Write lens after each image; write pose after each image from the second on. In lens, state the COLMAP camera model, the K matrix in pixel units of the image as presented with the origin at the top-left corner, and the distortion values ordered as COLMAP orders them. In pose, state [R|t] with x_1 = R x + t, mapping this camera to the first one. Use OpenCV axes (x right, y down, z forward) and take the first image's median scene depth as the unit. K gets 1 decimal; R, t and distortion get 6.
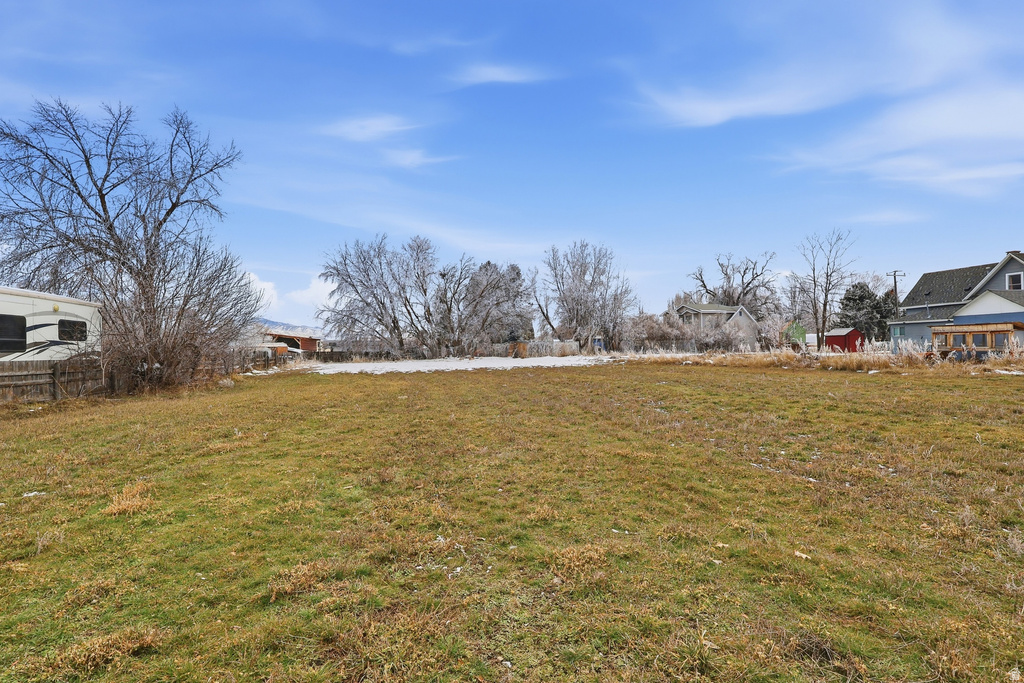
lens RADIAL K [[479.0, 0, 518.1], [0, 479.0, 344.8], [0, 0, 1]] dist [-0.004241, -0.000016]
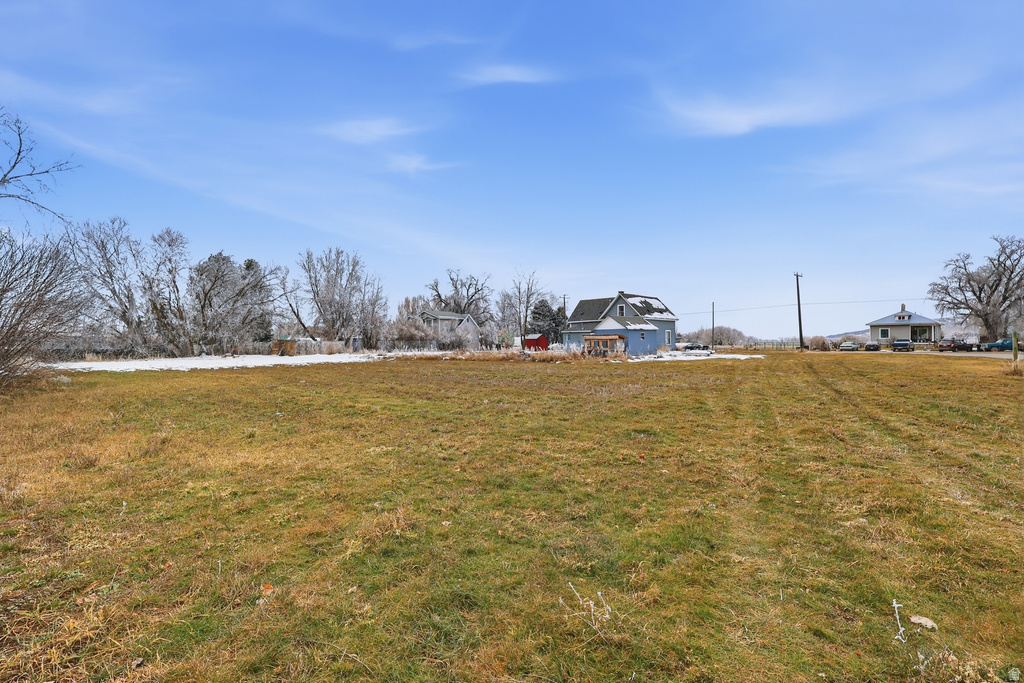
lens RADIAL K [[479.0, 0, 518.1], [0, 479.0, 344.8], [0, 0, 1]] dist [-0.004241, -0.000016]
pose [[0.836348, 0.008659, 0.548130, -0.136382], [-0.010470, 0.999945, 0.000178, -0.002175], [-0.548098, -0.005887, 0.836393, -0.153227]]
